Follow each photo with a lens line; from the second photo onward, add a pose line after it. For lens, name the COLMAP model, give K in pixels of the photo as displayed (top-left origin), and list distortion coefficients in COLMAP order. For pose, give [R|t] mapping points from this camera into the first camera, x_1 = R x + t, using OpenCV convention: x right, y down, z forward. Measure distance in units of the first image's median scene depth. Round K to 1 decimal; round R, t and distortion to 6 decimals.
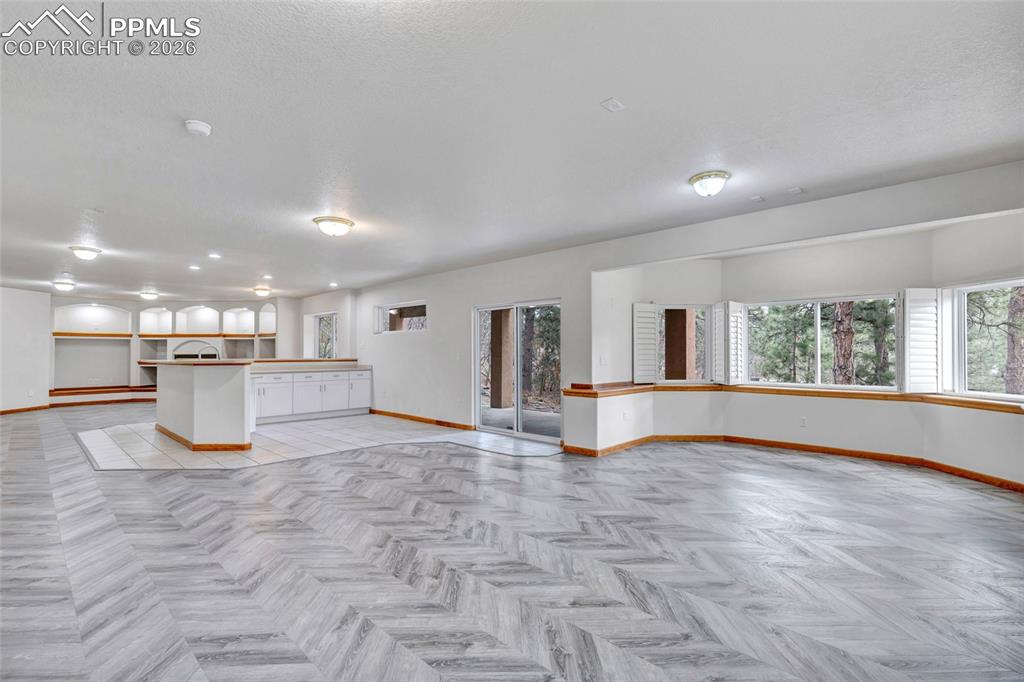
lens RADIAL K [[470.4, 0, 510.1], [0, 470.4, 346.3], [0, 0, 1]] dist [0.013258, -0.000106]
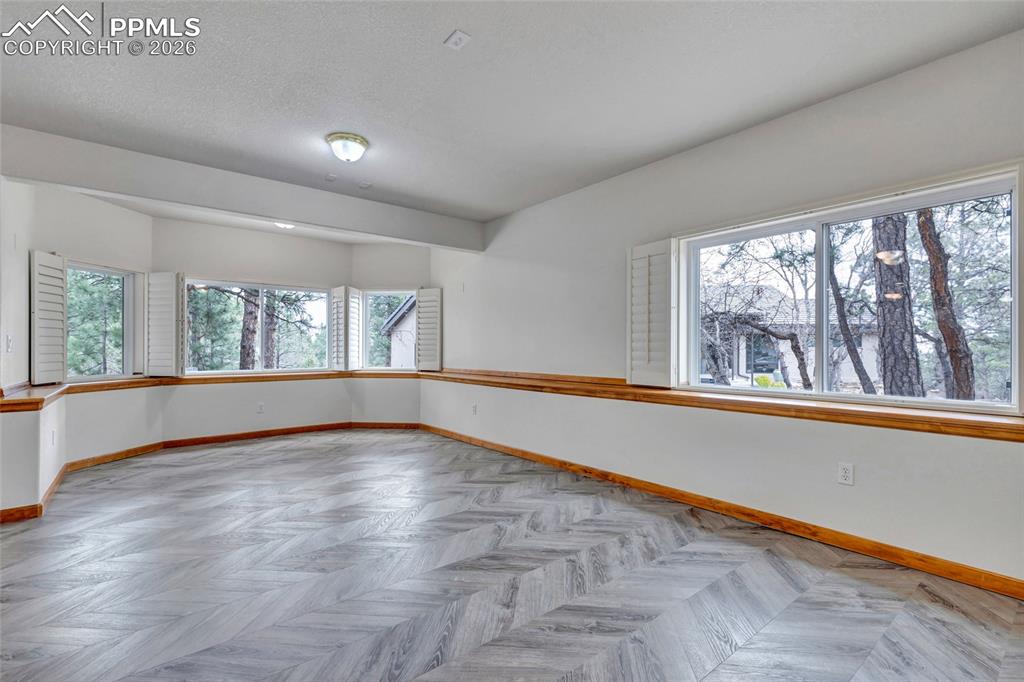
lens RADIAL K [[478.6, 0, 512.0], [0, 478.6, 341.0], [0, 0, 1]] dist [0.001755, 0.000175]
pose [[0.110875, 0.016487, 0.993698, -0.416157], [-0.010792, 0.999823, -0.015385, 0.041145], [-0.993776, -0.009018, 0.111033, 0.503400]]
